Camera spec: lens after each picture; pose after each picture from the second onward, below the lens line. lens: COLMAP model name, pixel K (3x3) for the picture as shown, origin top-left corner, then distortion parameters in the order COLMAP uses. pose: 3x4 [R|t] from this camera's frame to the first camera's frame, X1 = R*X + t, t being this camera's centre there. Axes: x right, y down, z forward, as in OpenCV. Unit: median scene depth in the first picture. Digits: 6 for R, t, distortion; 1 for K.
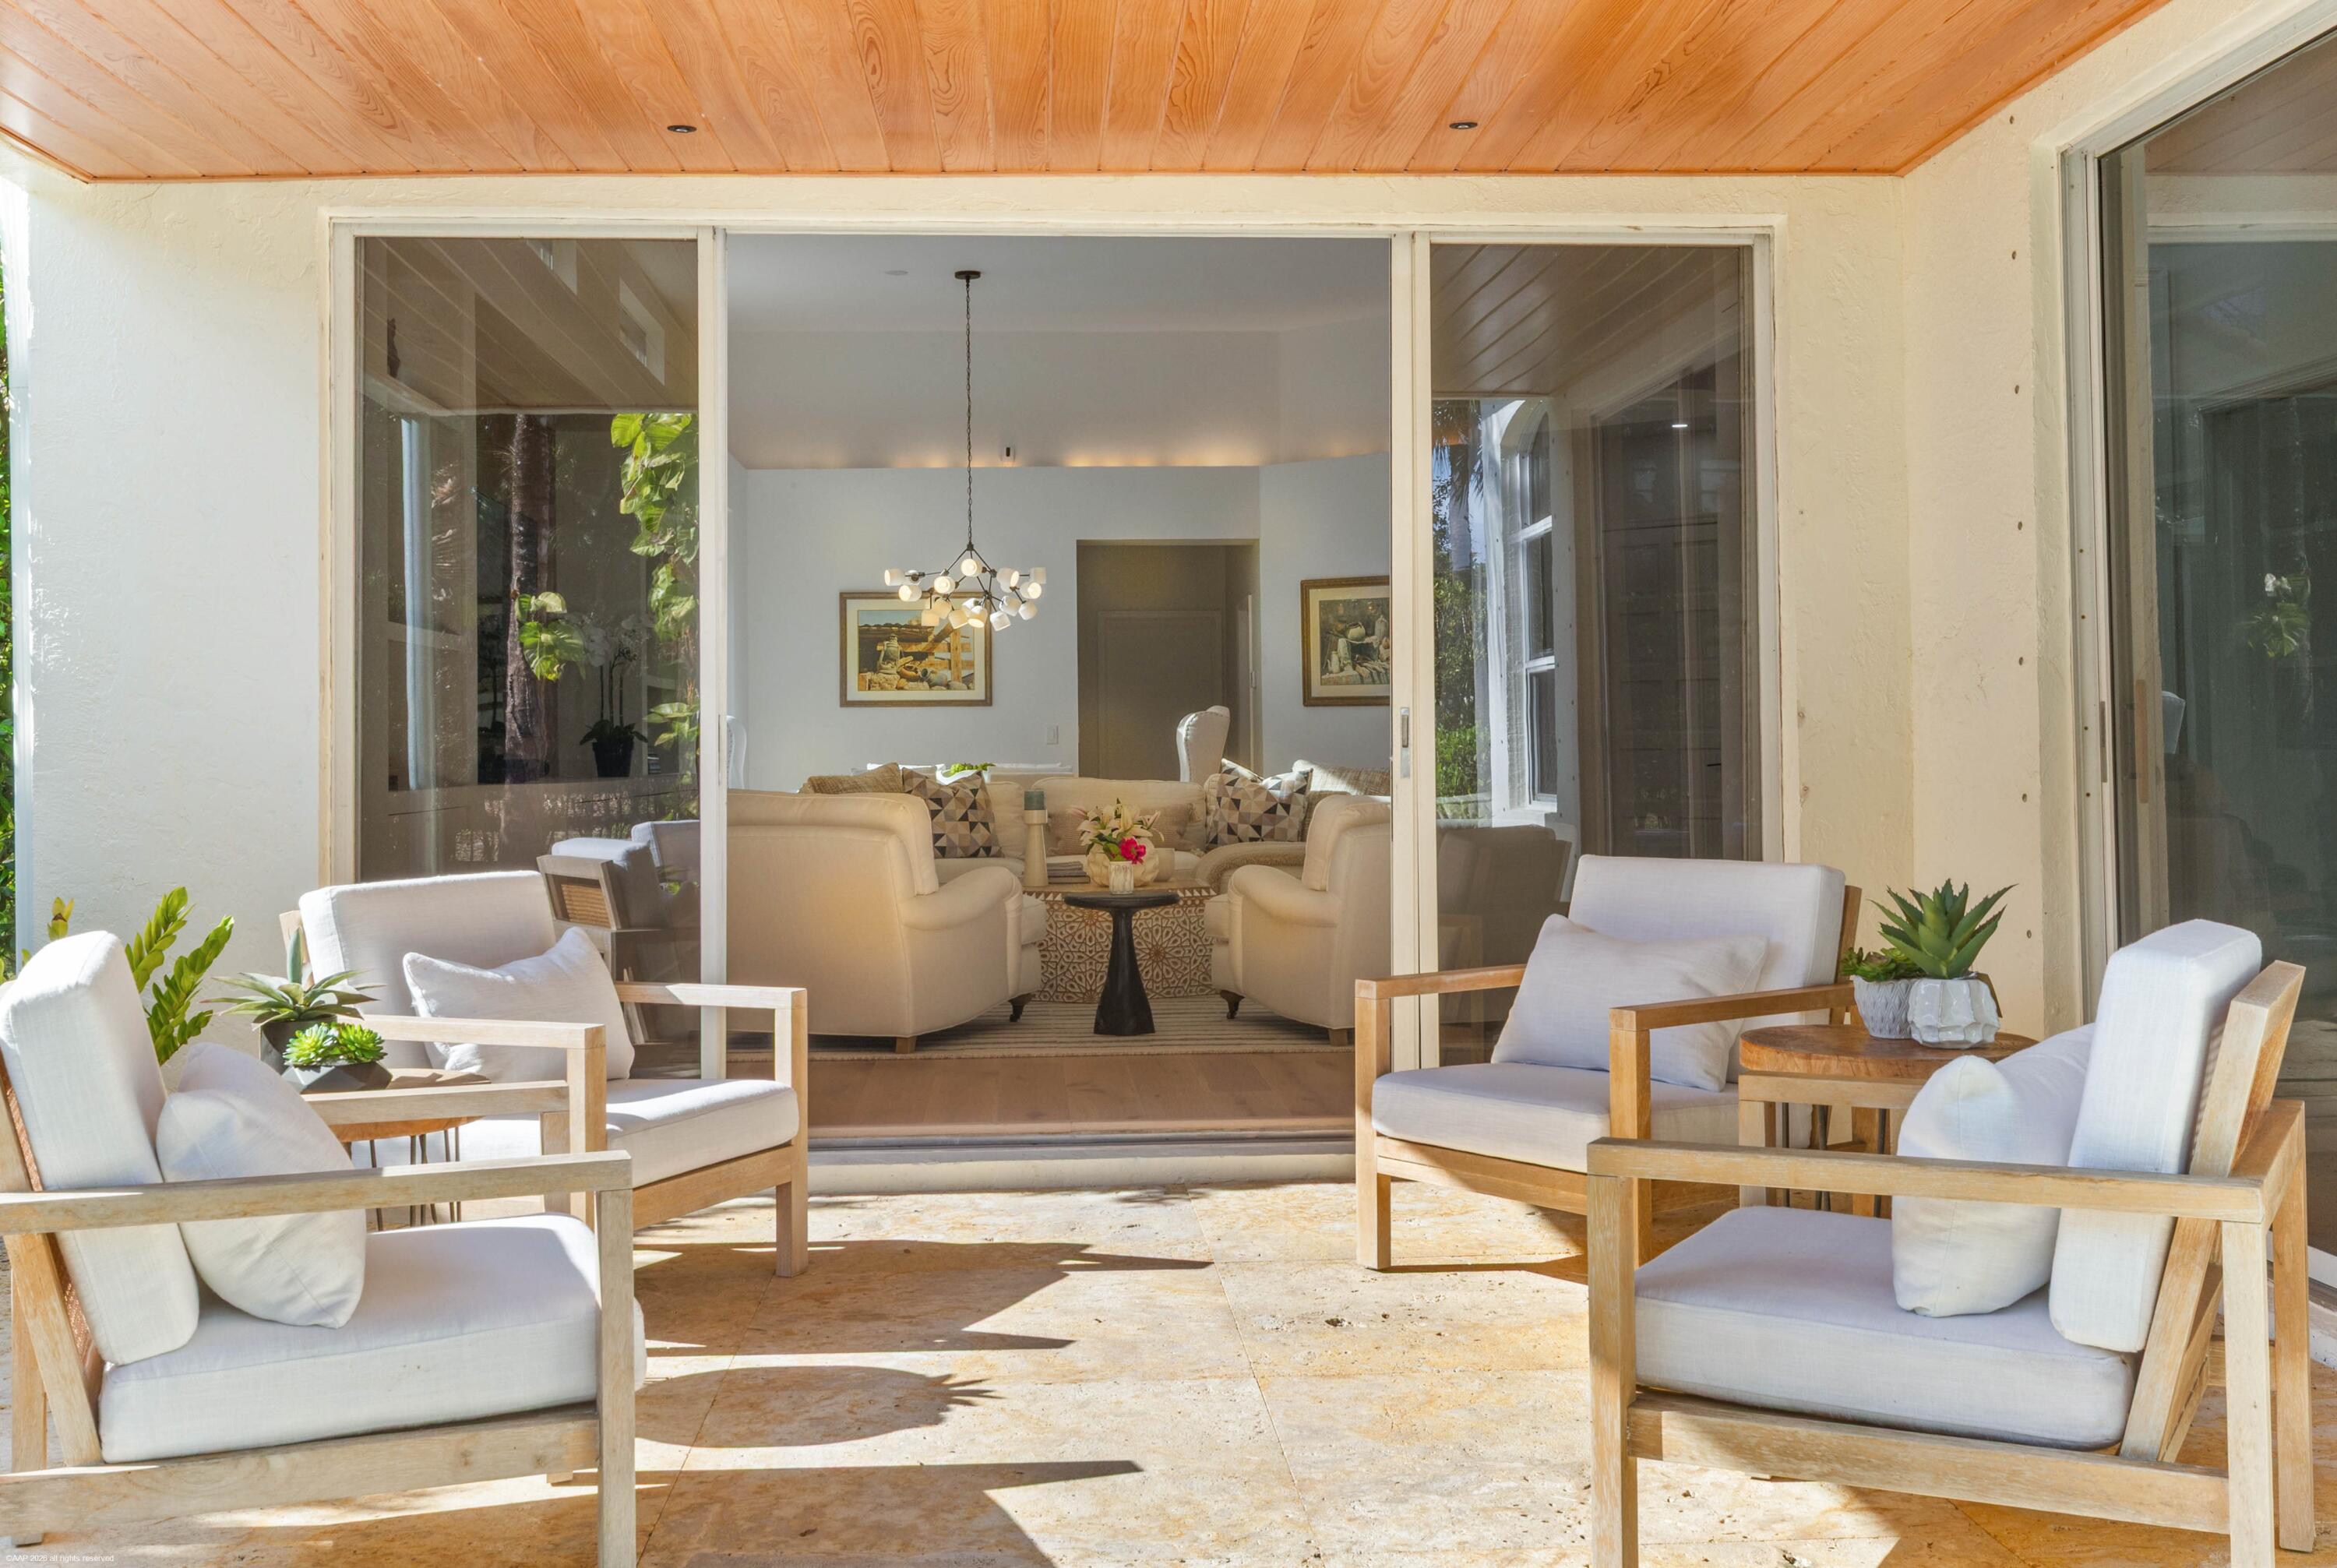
lens RADIAL K [[2303.5, 0, 1166.5], [0, 2303.5, 670.3], [0, 0, 1]] dist [0.000450, 0.001265]
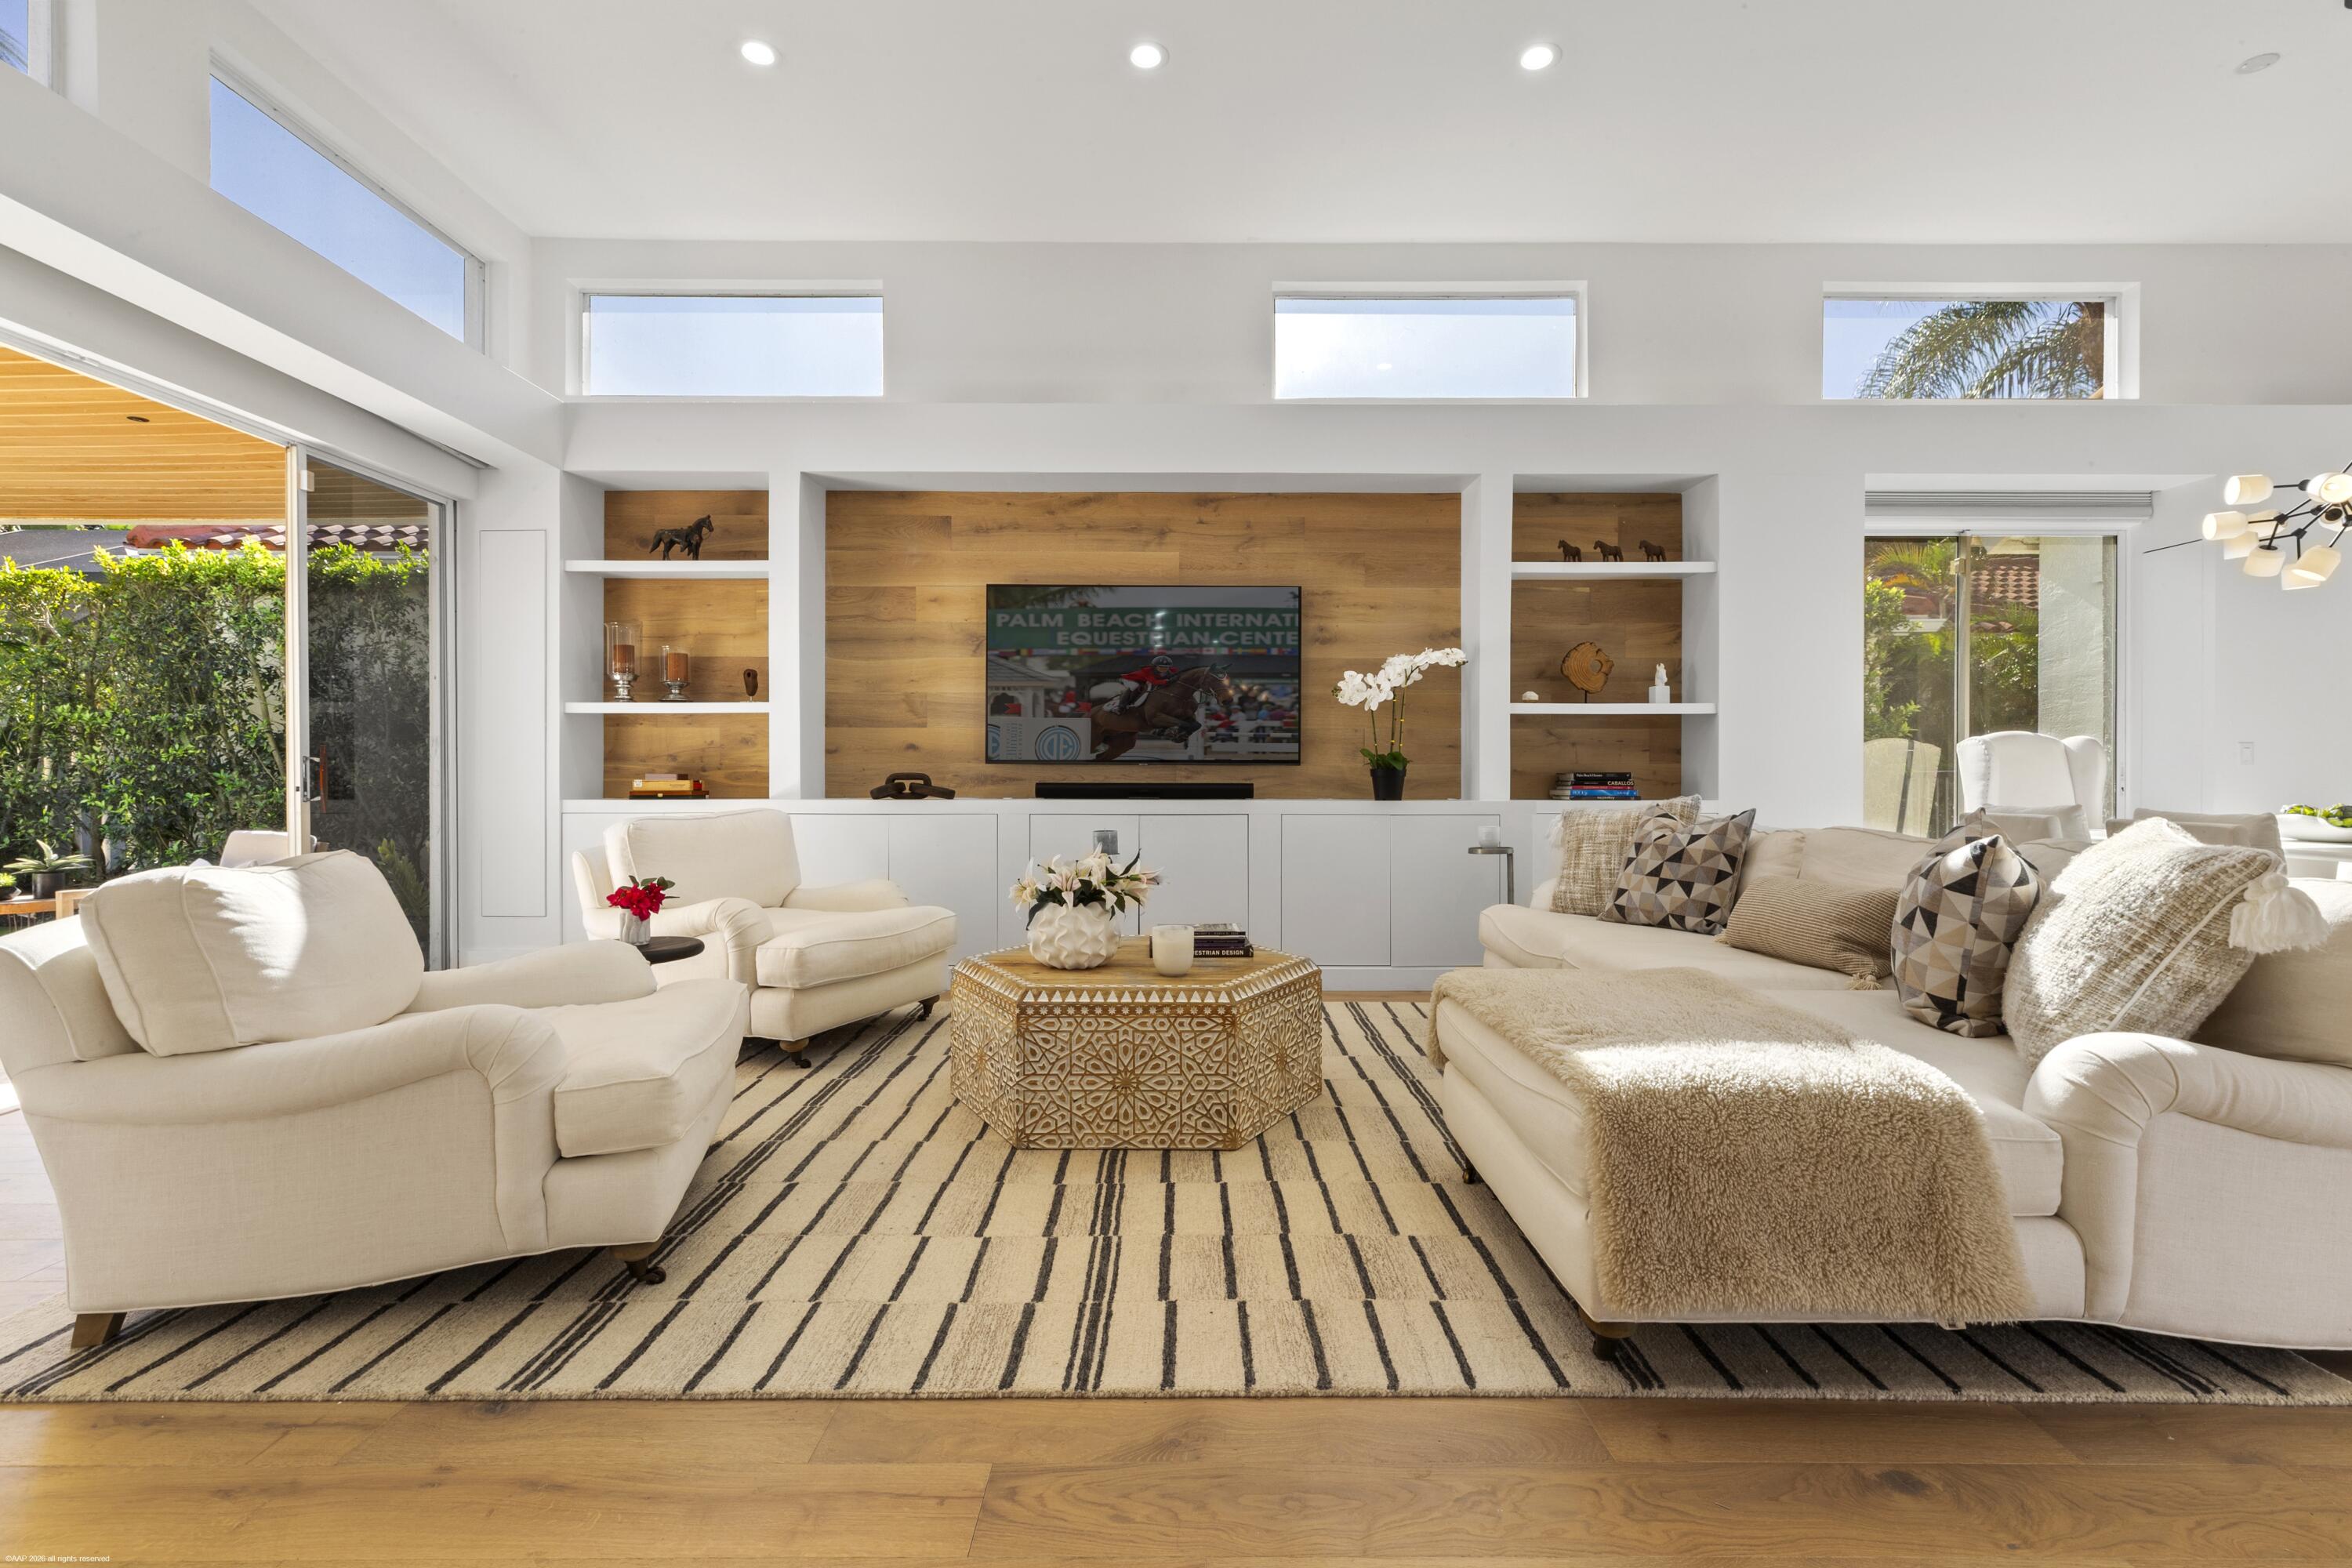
lens RADIAL K [[1079.4, 0, 1176.0], [0, 1079.4, 784.0], [0, 0, 1]] dist [0.002570, 0.000008]
pose [[-0.052464, 0.017633, -0.998467, 0.224376], [0.030923, 0.999393, 0.016024, 0.021519], [0.998144, -0.030035, -0.052977, 0.730326]]
